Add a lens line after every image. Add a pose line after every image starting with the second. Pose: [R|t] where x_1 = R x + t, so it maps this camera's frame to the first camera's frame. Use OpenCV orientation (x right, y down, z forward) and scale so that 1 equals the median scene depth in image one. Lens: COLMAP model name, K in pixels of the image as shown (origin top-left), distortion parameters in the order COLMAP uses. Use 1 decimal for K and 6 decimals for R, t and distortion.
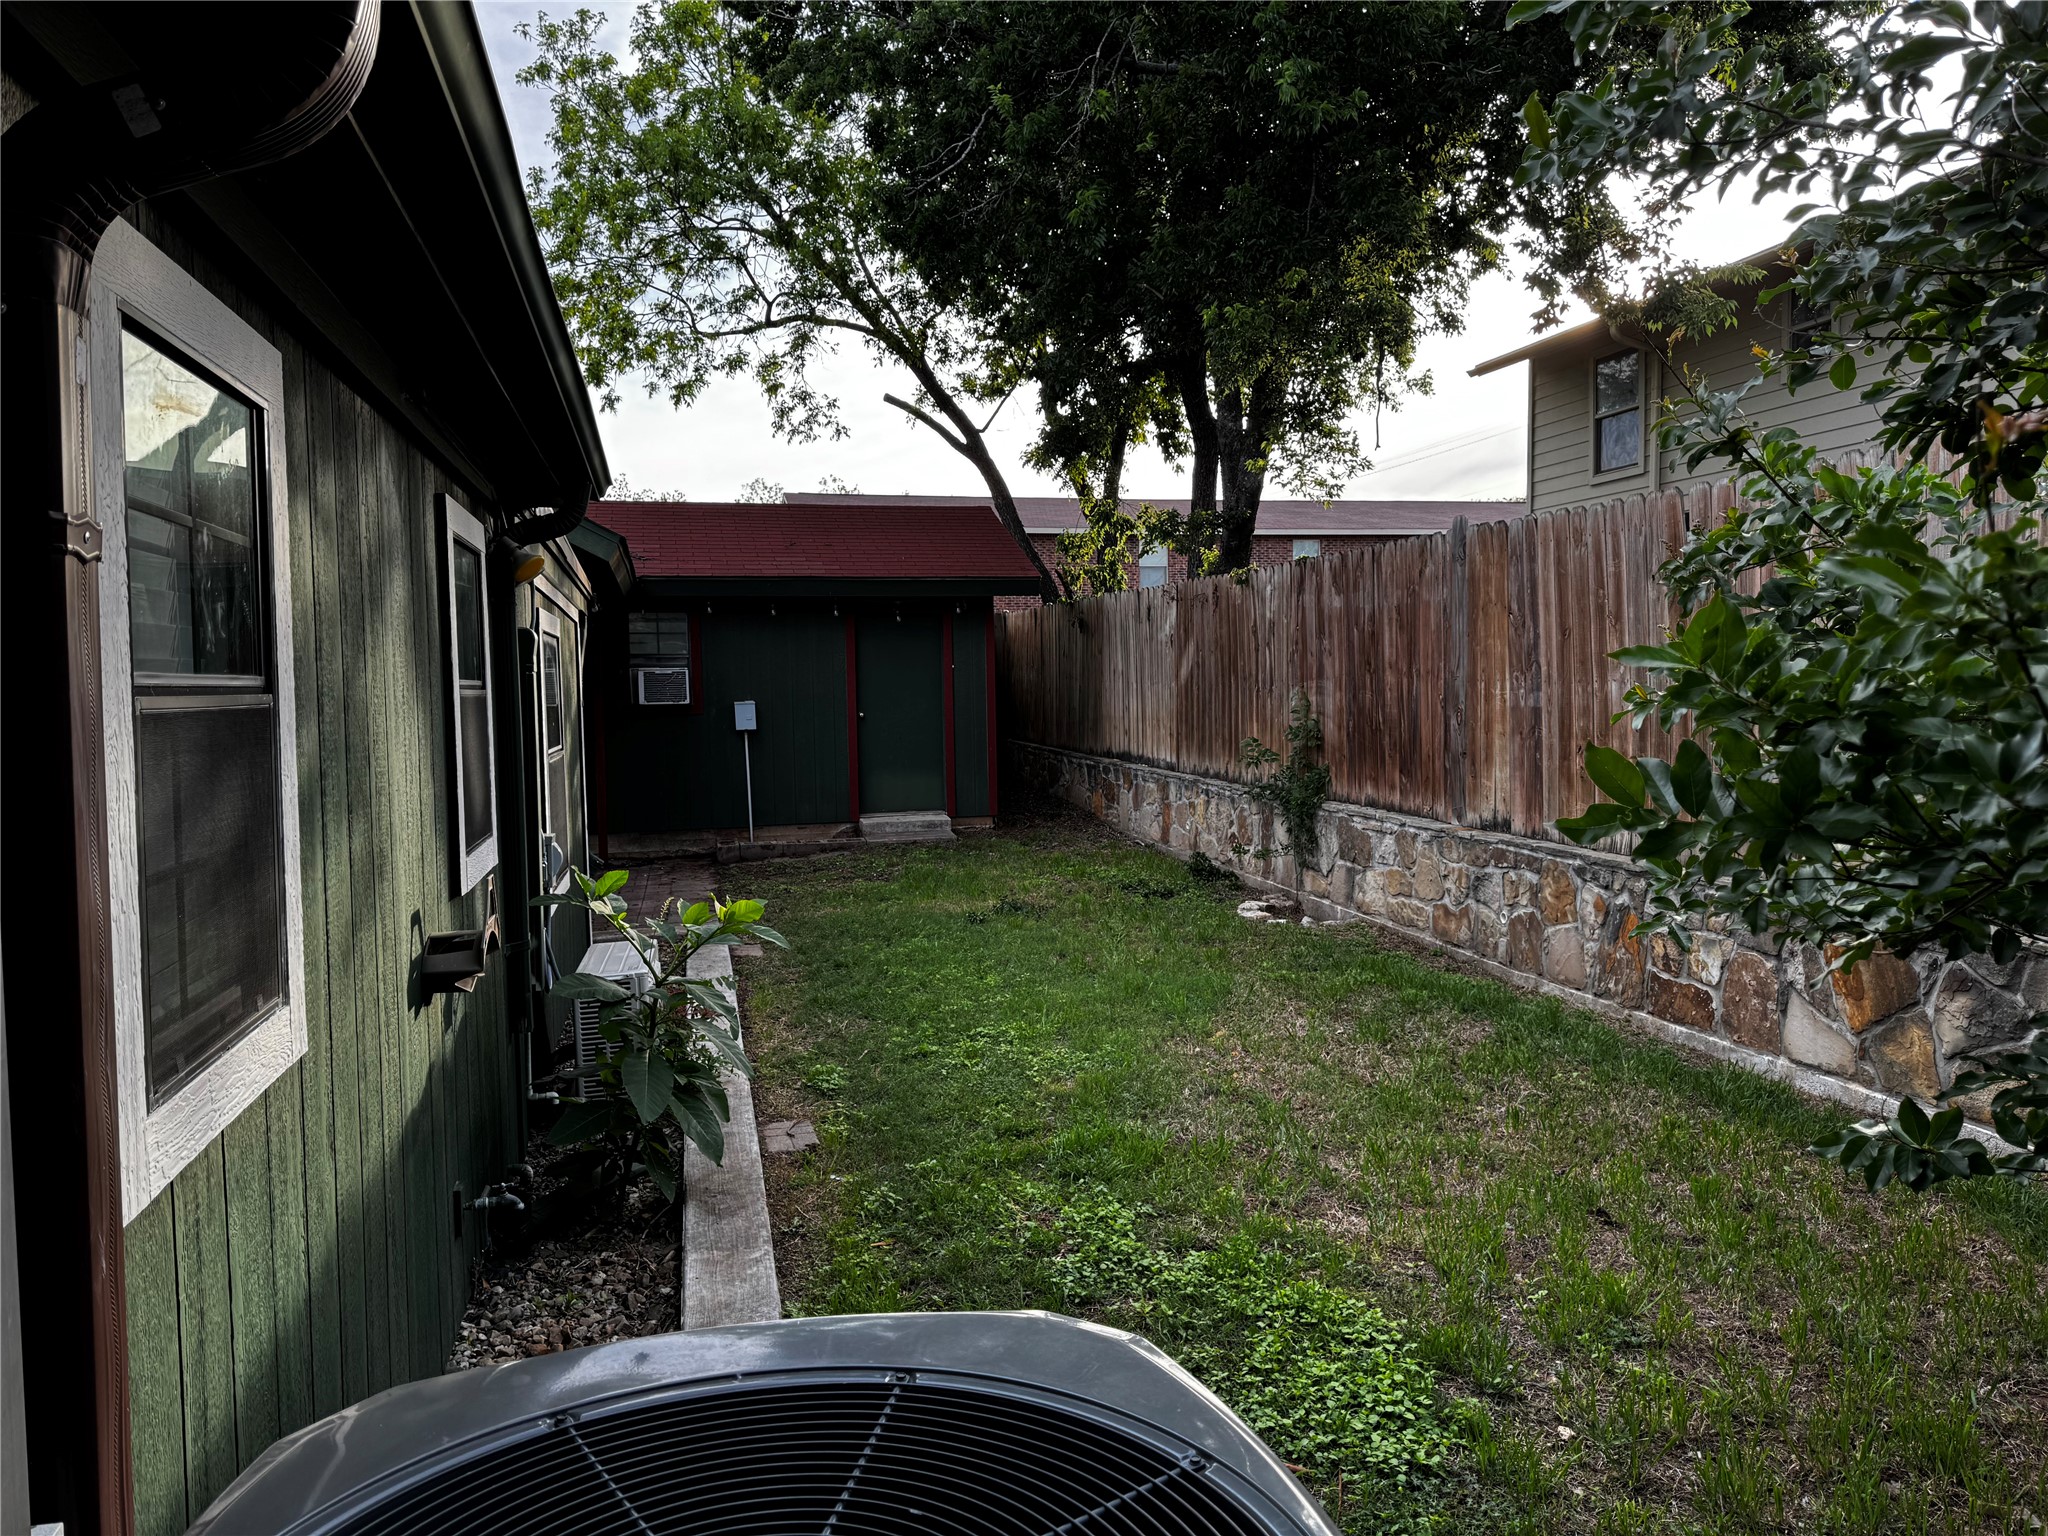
lens RADIAL K [[1437.6, 0, 1024.0], [0, 1437.6, 768.0], [0, 0, 1]] dist [-0.002994, -0.004660]
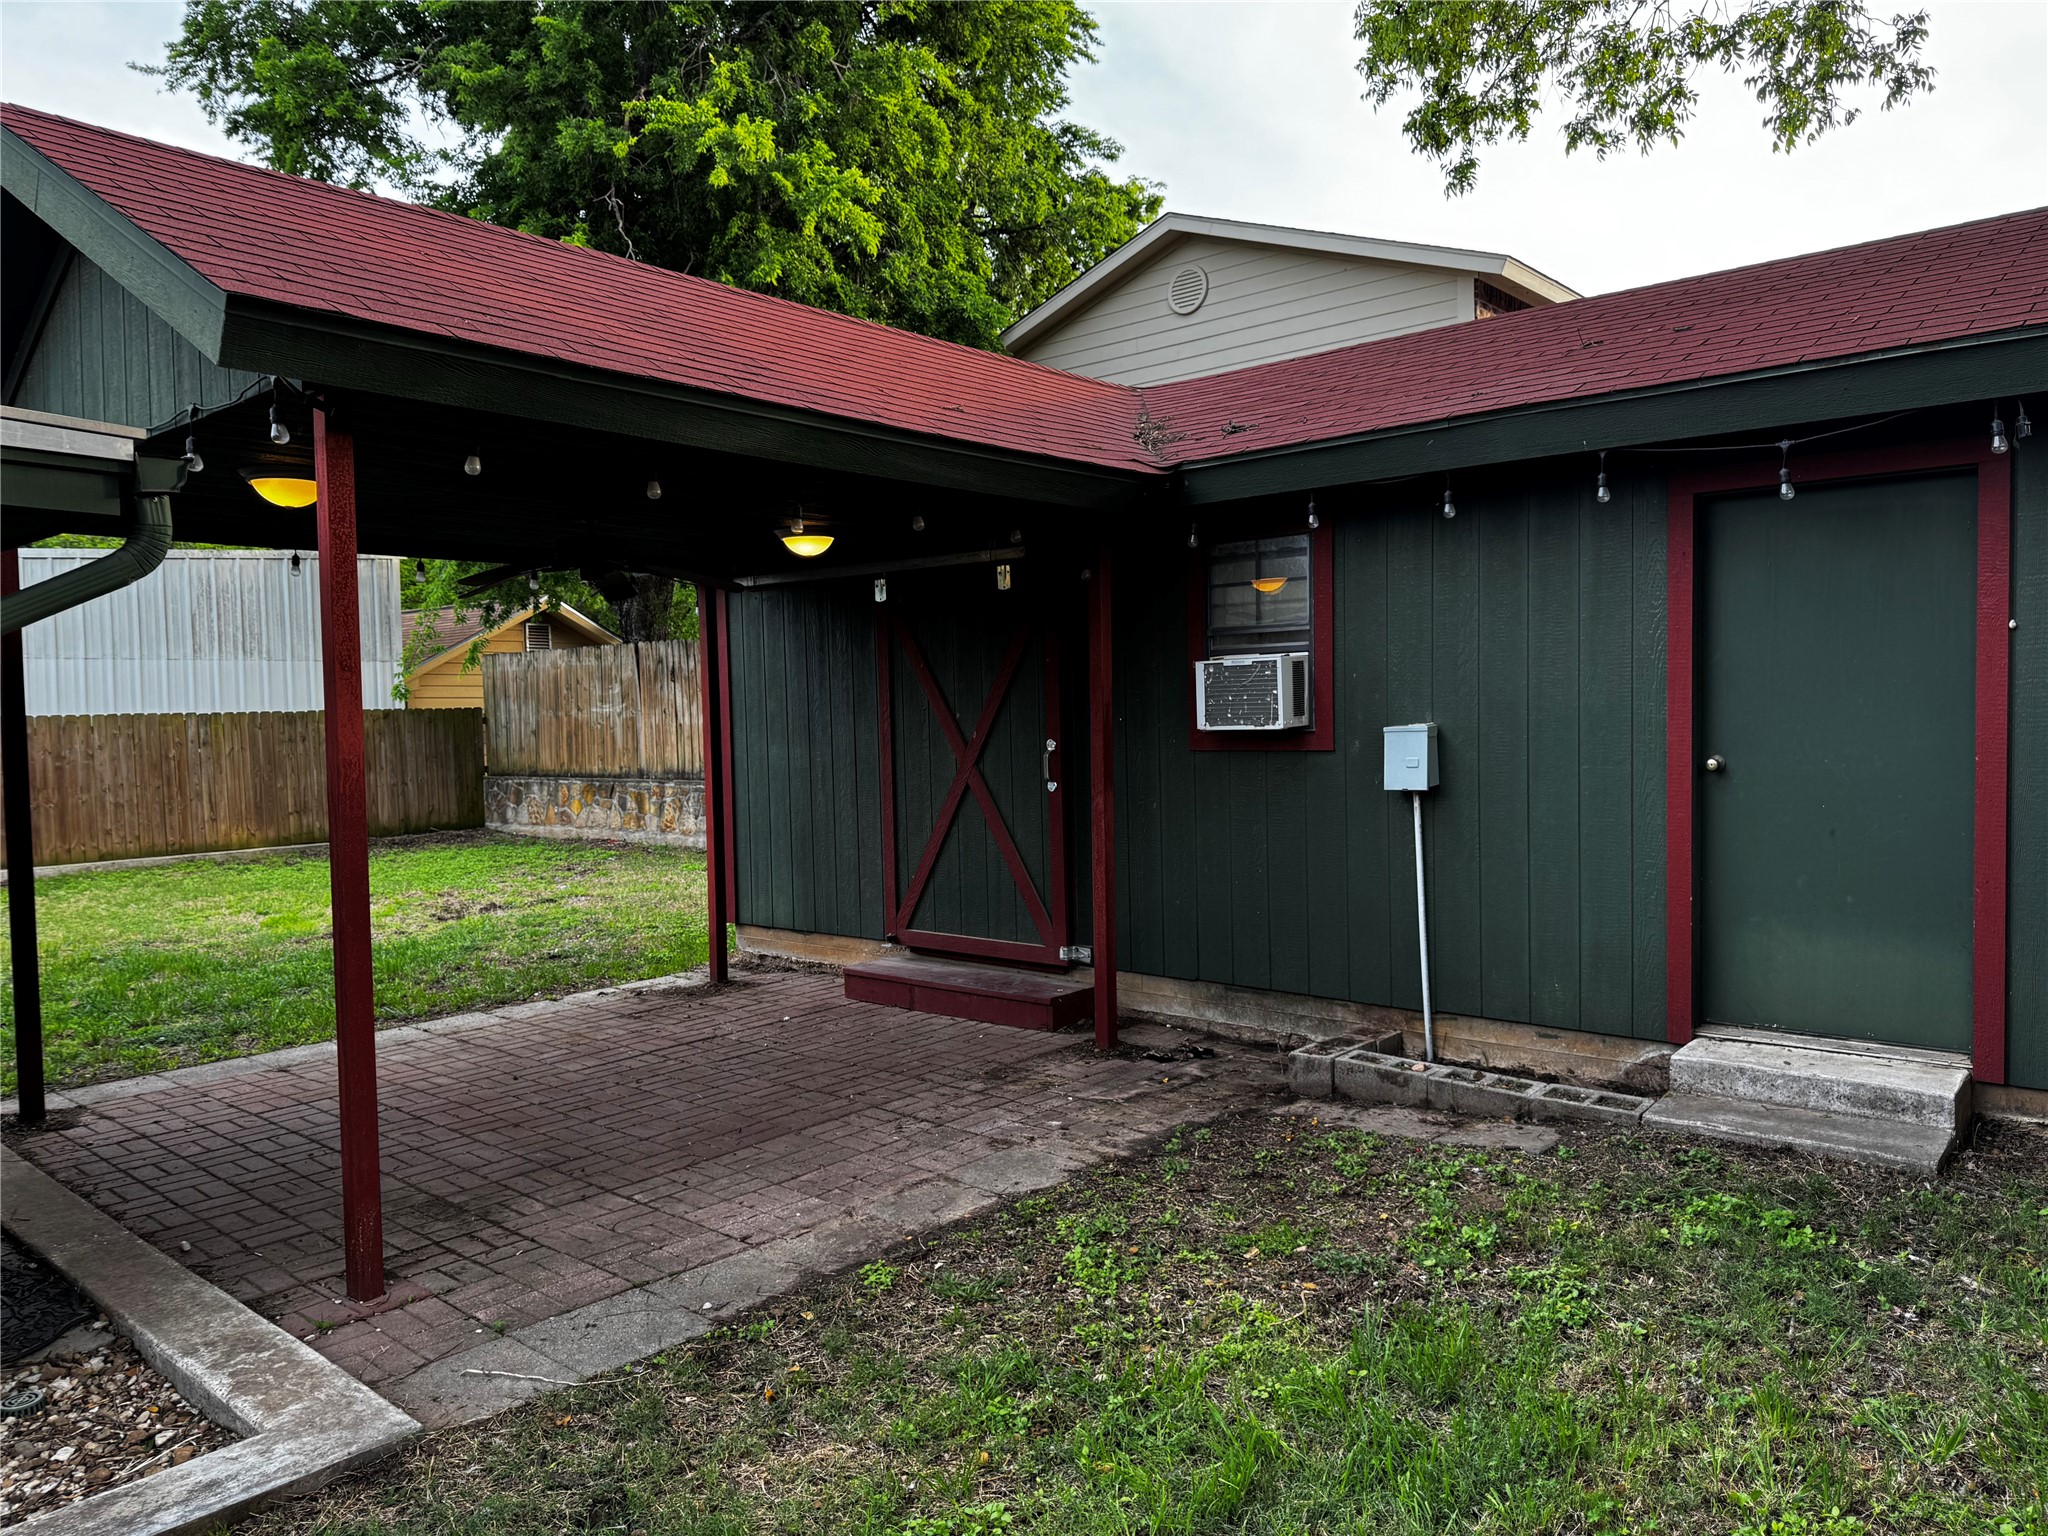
lens RADIAL K [[1394.0, 0, 1024.0], [0, 1394.0, 768.0], [0, 0, 1]] dist [0.049628, -0.080352]
pose [[0.578608, 0.031680, -0.814991, 0.080075], [-0.028565, 0.999419, 0.018569, -0.037176], [0.815106, 0.012536, 0.579177, 0.662219]]
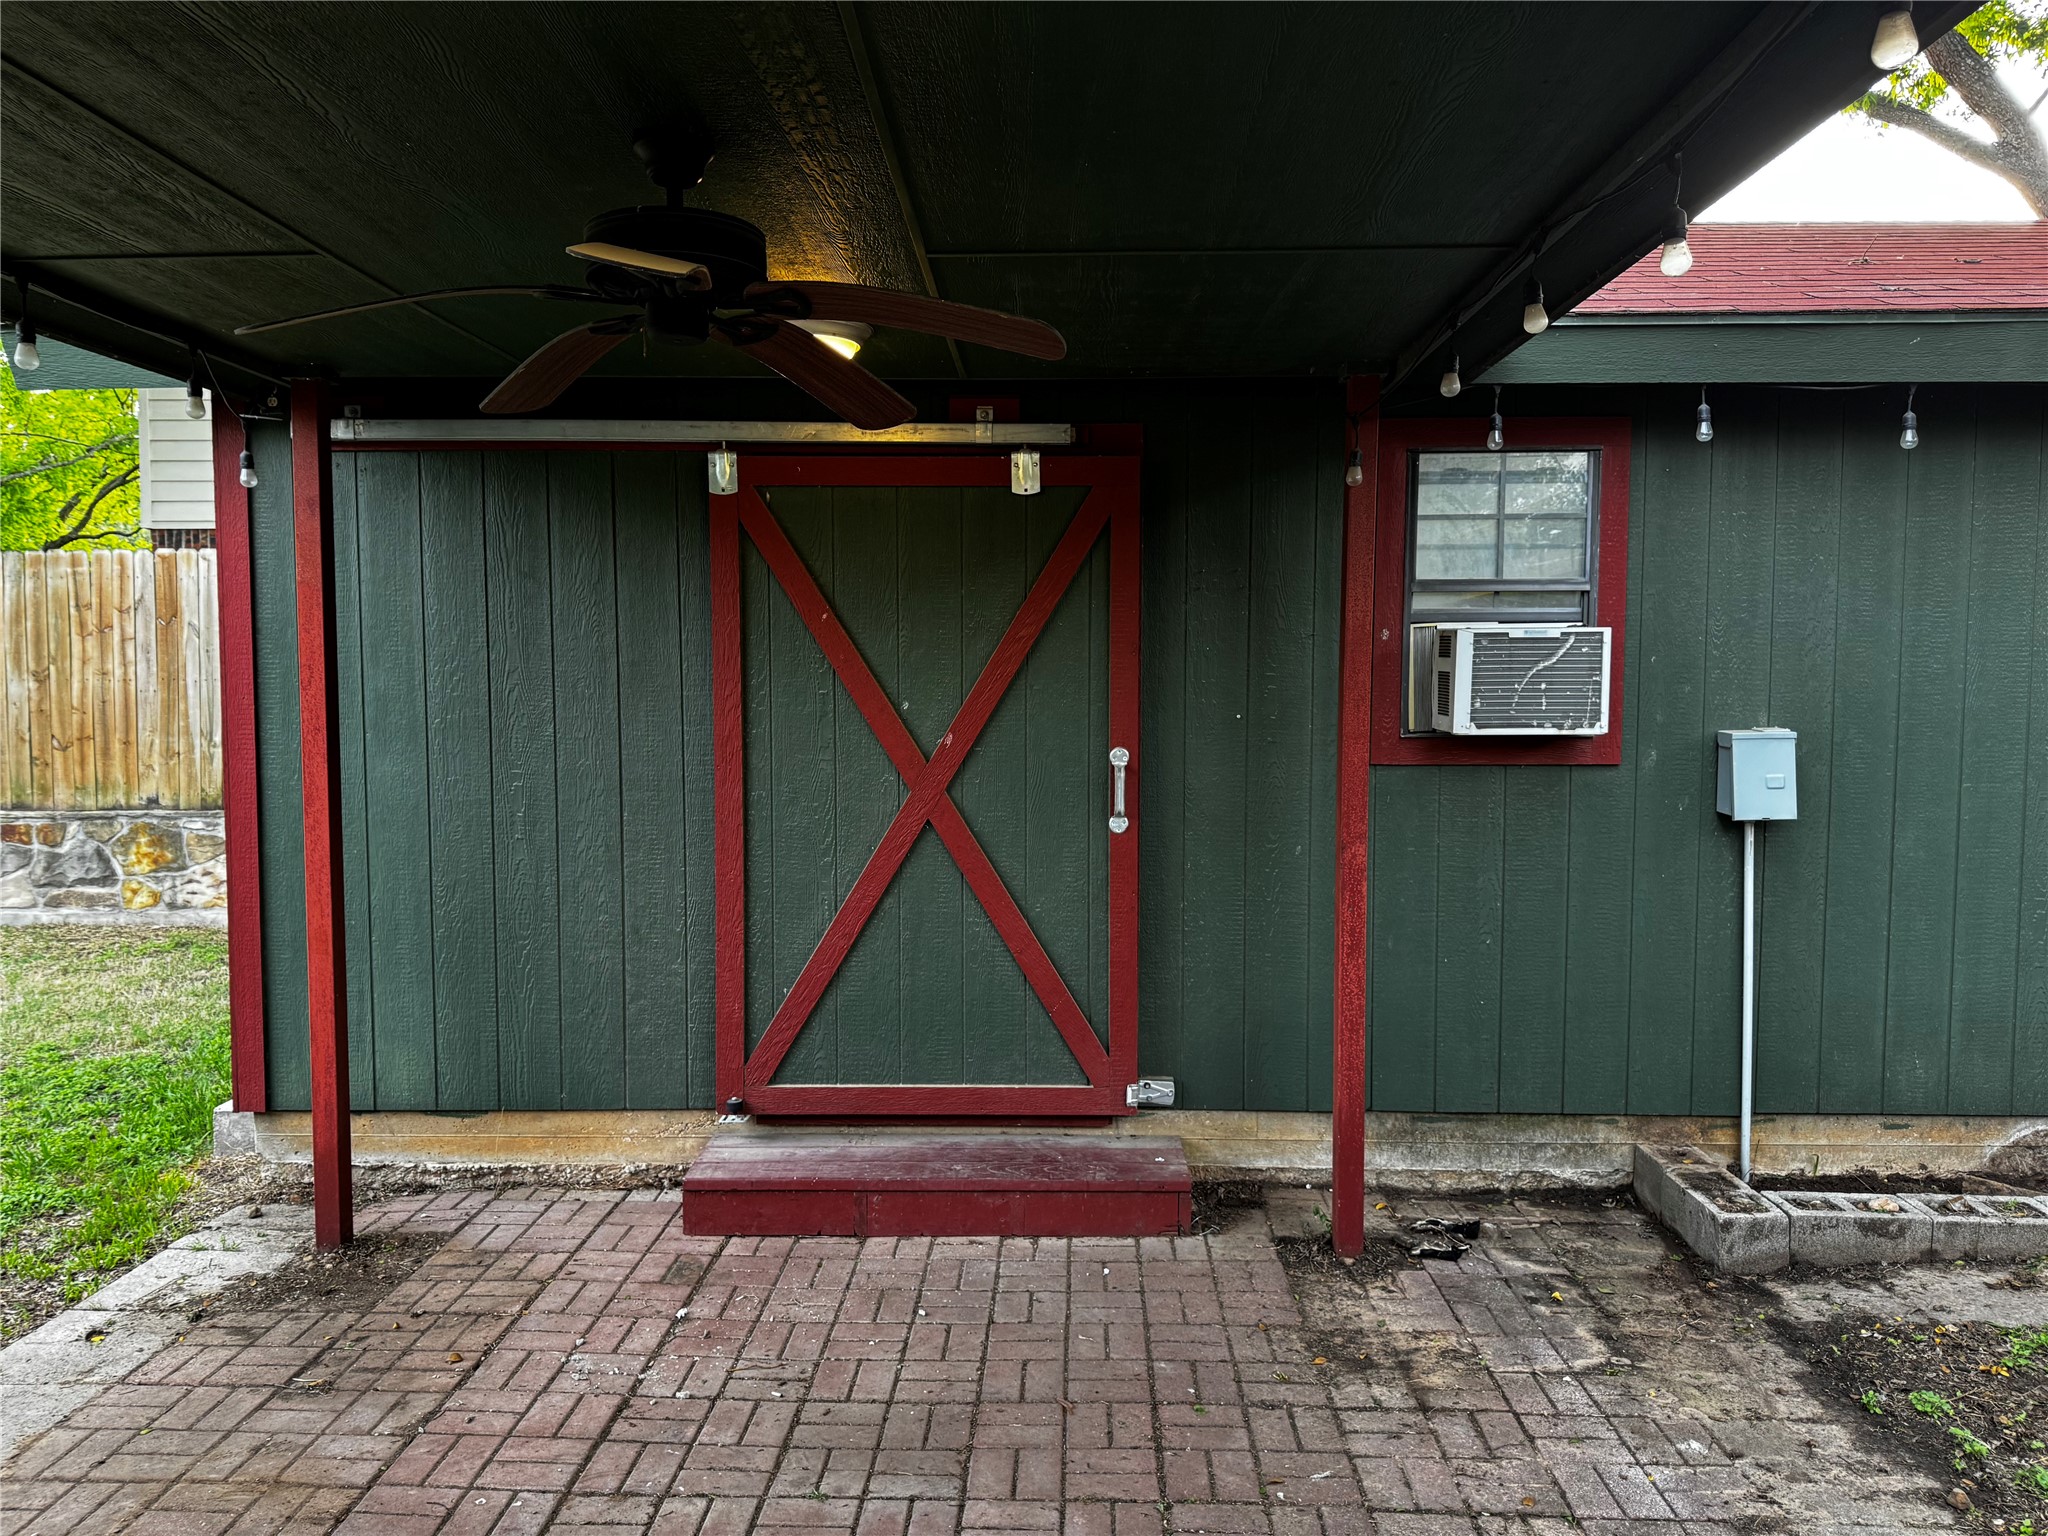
lens RADIAL K [[1437.6, 0, 1024.0], [0, 1437.6, 768.0], [0, 0, 1]] dist [-0.002994, -0.004660]
pose [[0.962927, 0.023297, -0.268754, -0.264491], [-0.022682, 0.999728, 0.005394, -0.035329], [0.268807, 0.000902, 0.963194, 0.654003]]
